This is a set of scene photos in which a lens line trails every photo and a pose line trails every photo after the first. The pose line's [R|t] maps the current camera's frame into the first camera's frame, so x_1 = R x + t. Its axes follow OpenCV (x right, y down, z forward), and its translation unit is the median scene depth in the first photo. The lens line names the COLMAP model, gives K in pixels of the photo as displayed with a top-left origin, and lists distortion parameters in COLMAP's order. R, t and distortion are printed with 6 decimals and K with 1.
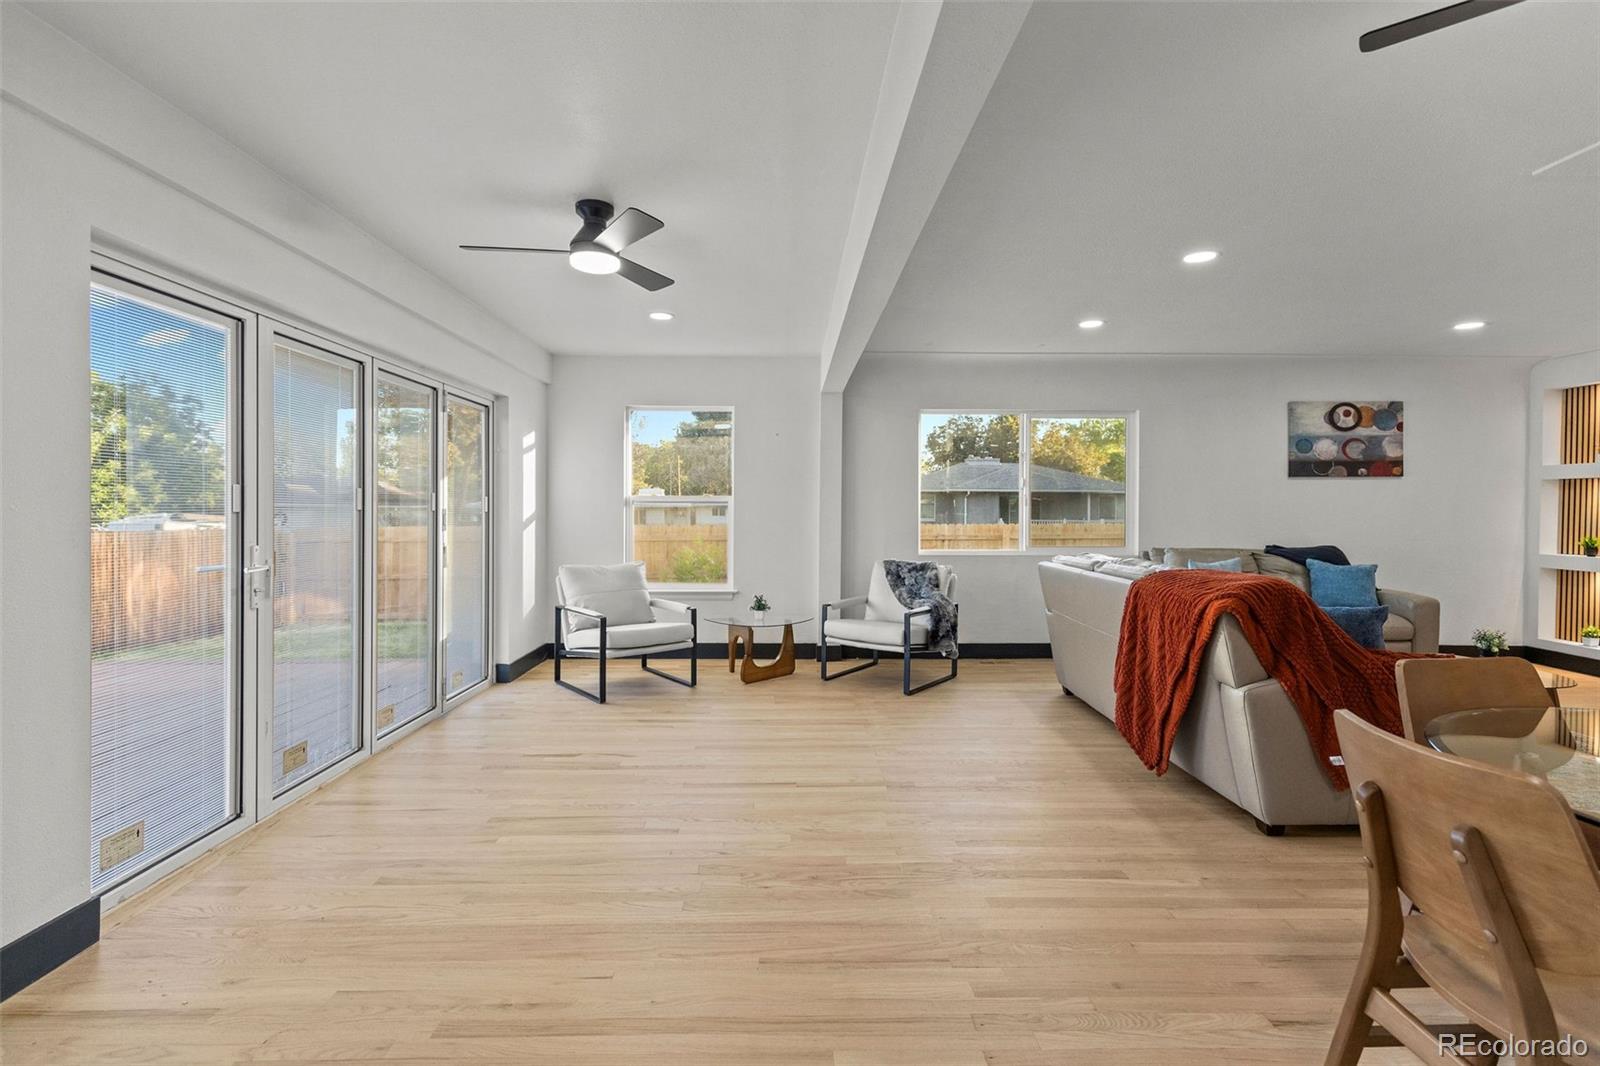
lens RADIAL K [[728.1, 0, 792.8], [0, 728.1, 515.4], [0, 0, 1]] dist [0.007467, -0.000582]
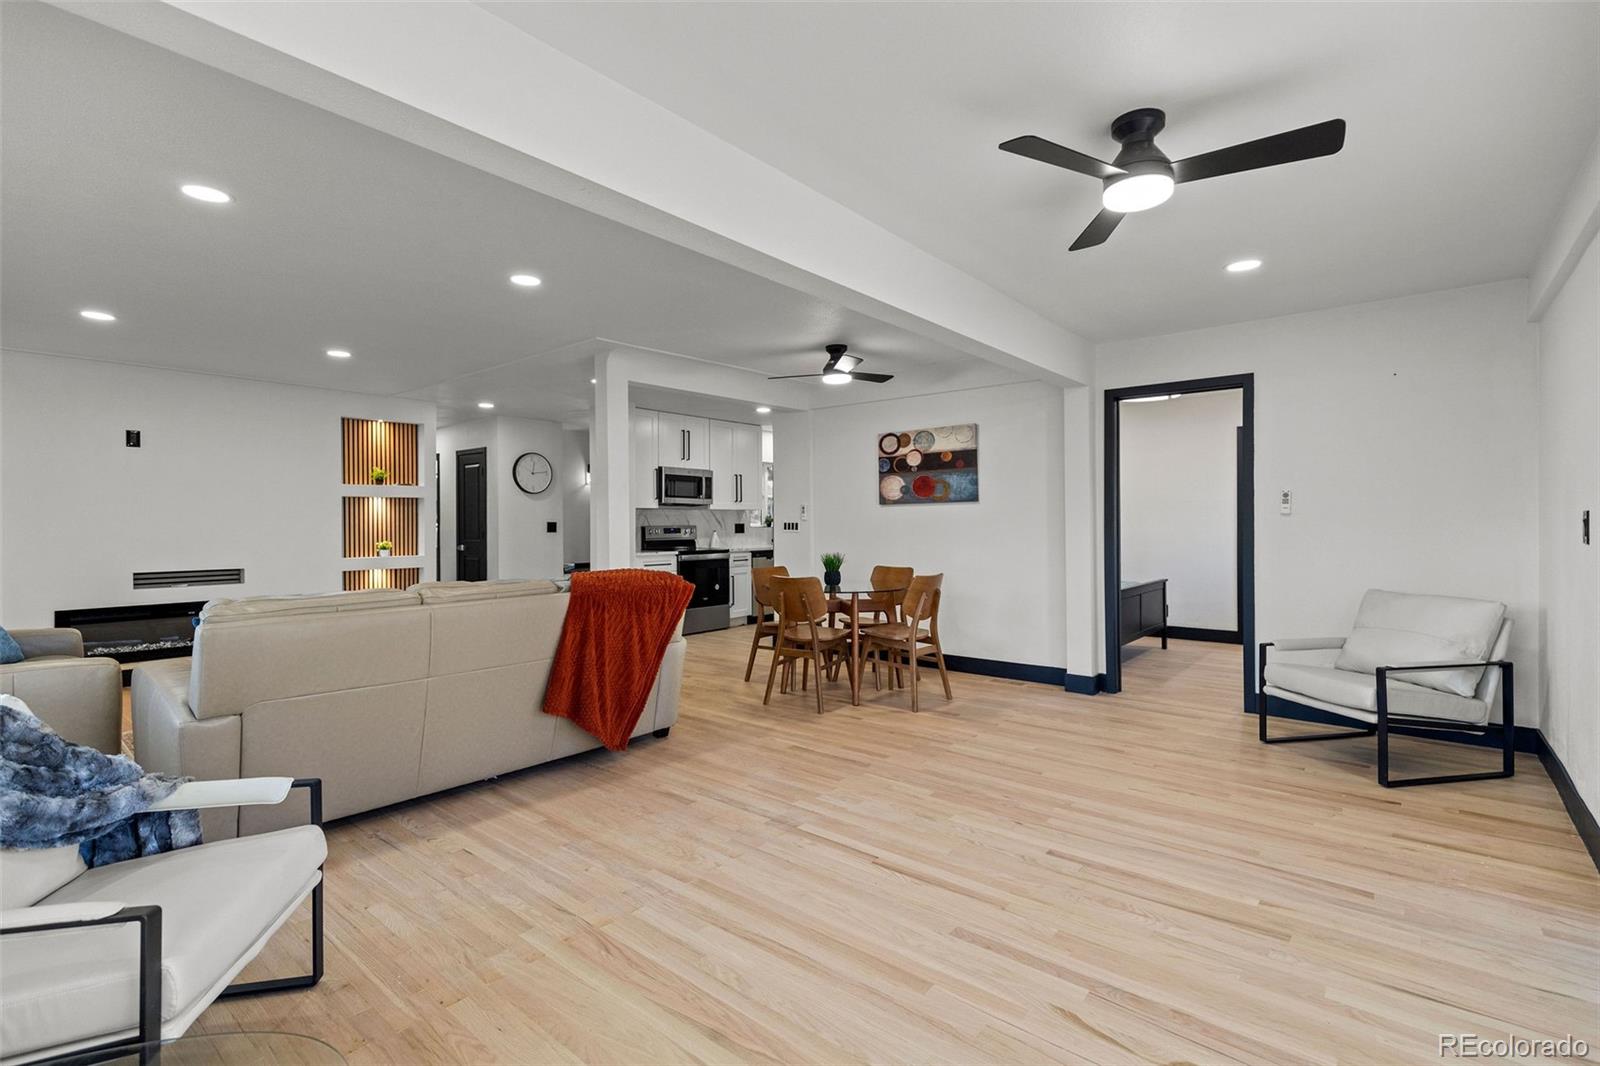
lens RADIAL K [[728.1, 0, 795.9], [0, 728.1, 528.3], [0, 0, 1]] dist [0.007467, -0.000582]
pose [[-0.757868, -0.007991, 0.652360, -0.247956], [0.007721, 0.999745, 0.021215, -0.011292], [-0.652363, 0.021115, -0.757613, 0.902713]]
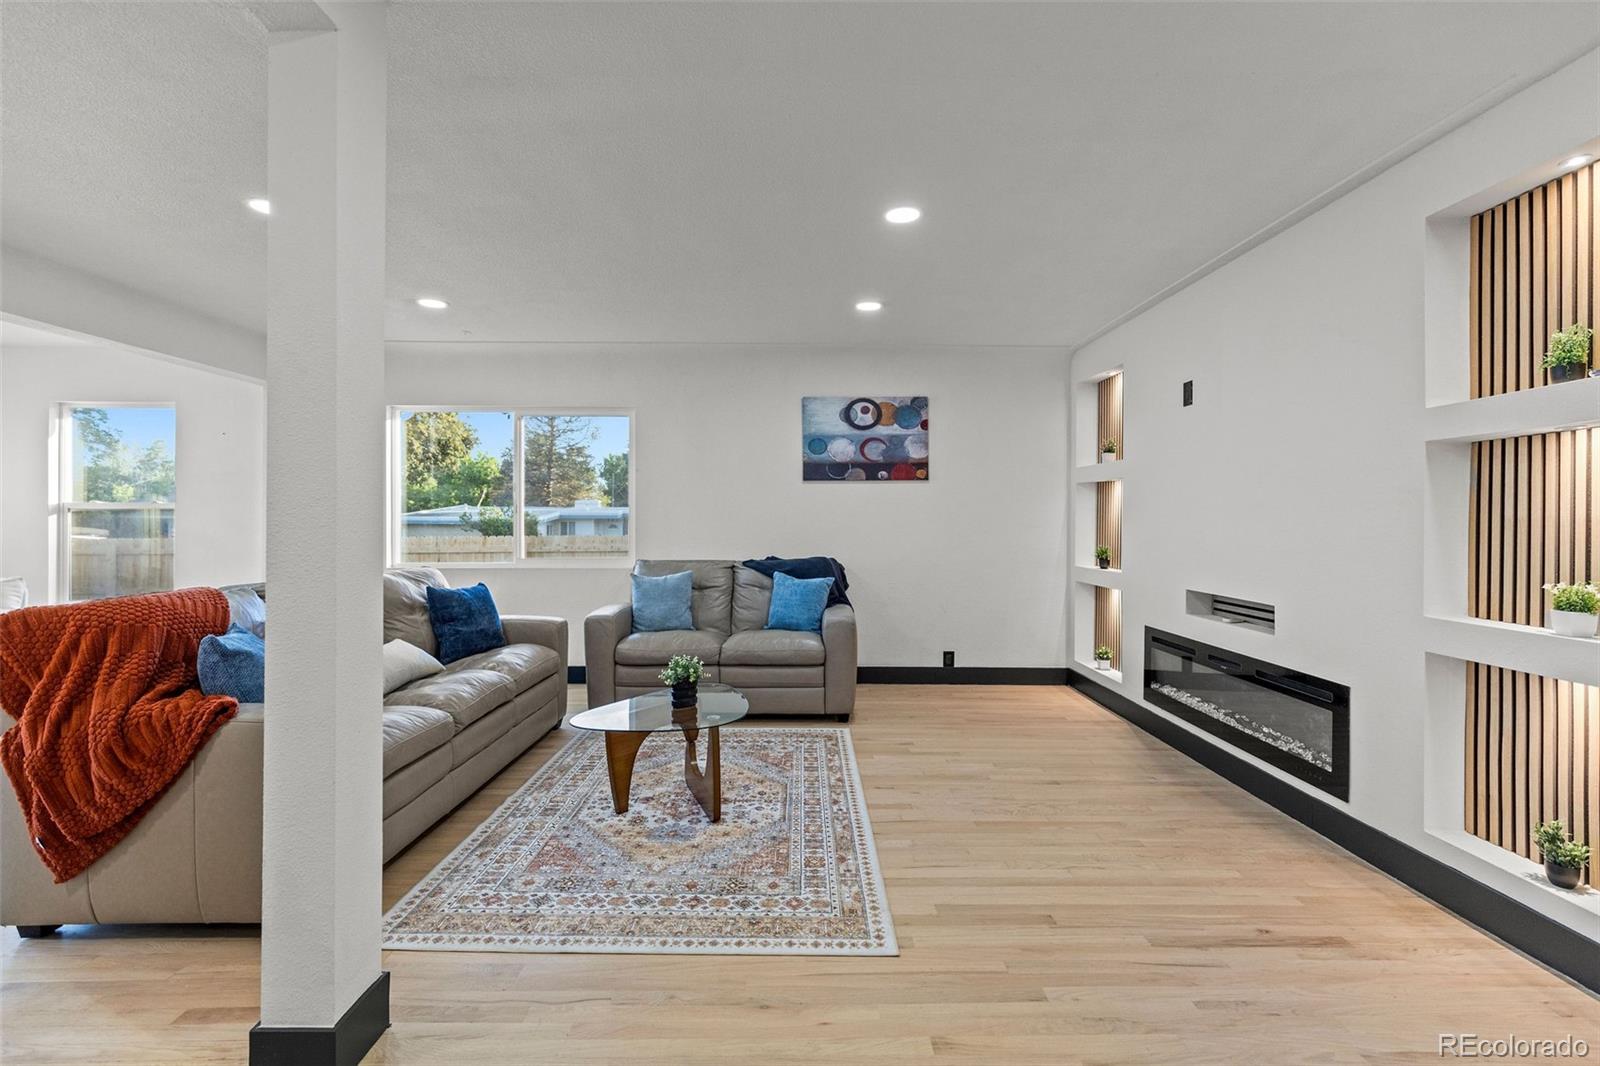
lens RADIAL K [[728.1, 0, 791.7], [0, 728.1, 519.4], [0, 0, 1]] dist [0.007467, -0.000582]
pose [[0.999973, -0.001352, -0.007235, 0.673748], [0.001274, 0.999941, -0.010751, 0.004678], [0.007249, 0.010741, 0.999916, 0.102508]]
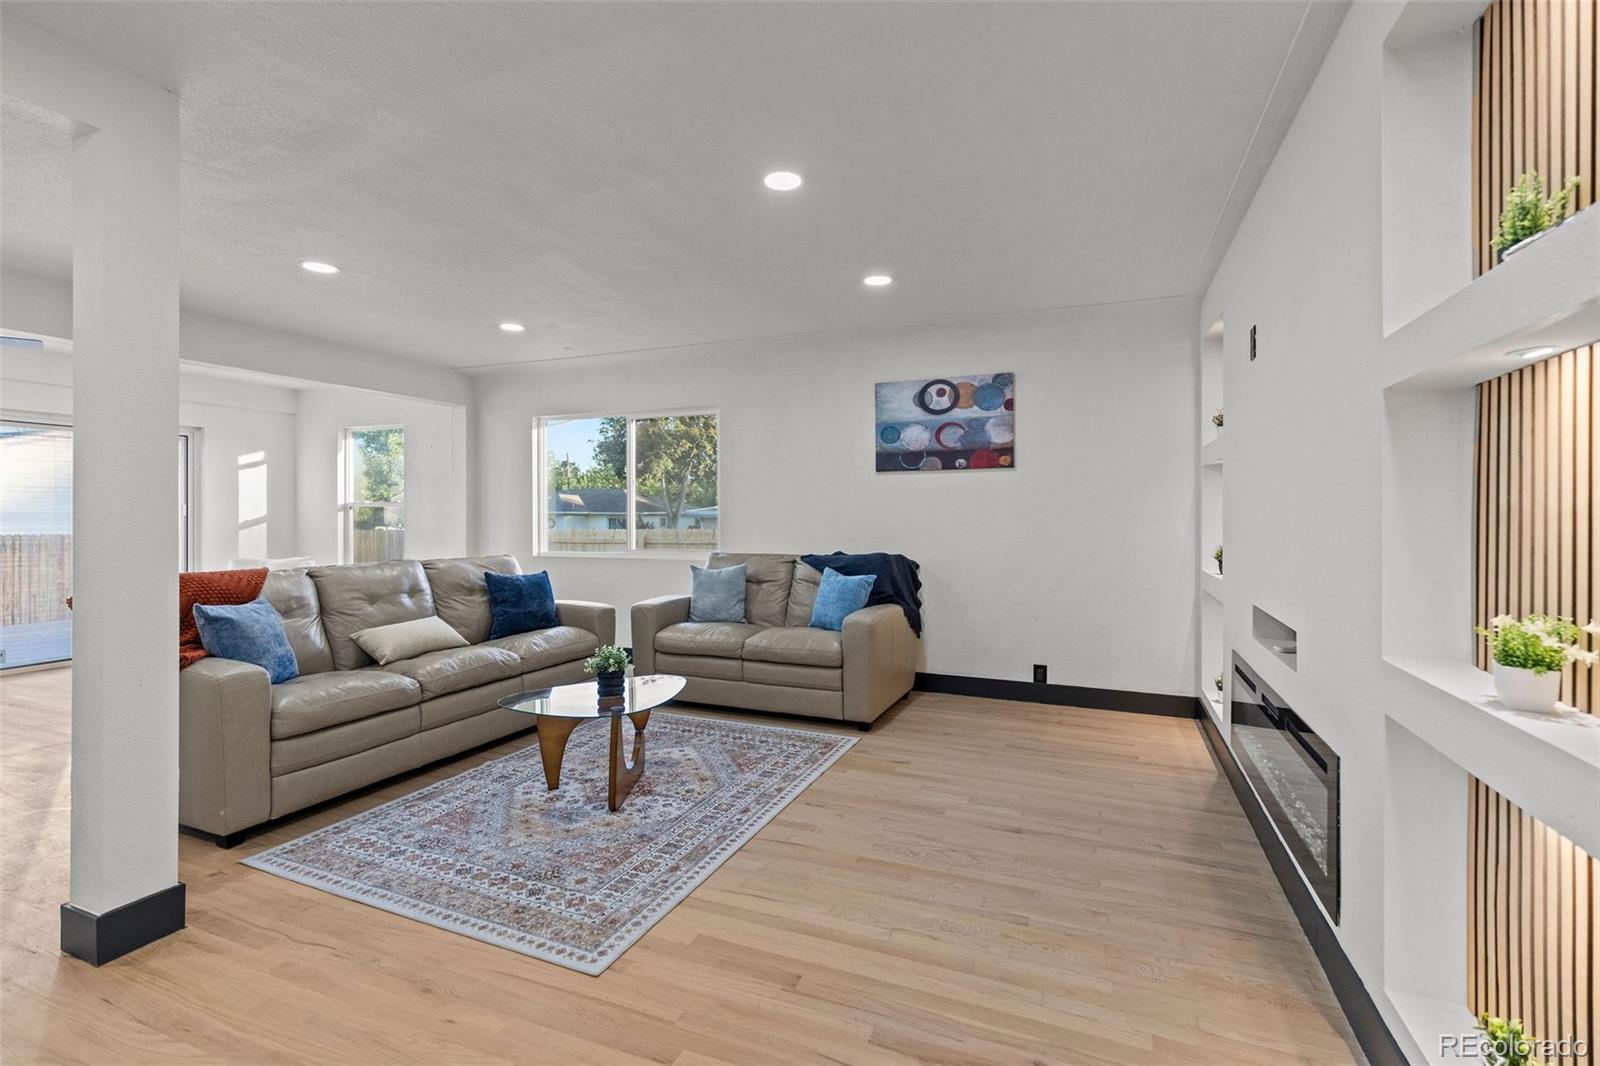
lens RADIAL K [[728.1, 0, 790.8], [0, 728.1, 514.1], [0, 0, 1]] dist [0.007467, -0.000582]
pose [[0.917157, -0.004347, -0.398502, 0.928562], [0.000311, 0.999948, -0.010192, 0.005071], [0.398526, 0.009224, 0.917111, 0.184081]]
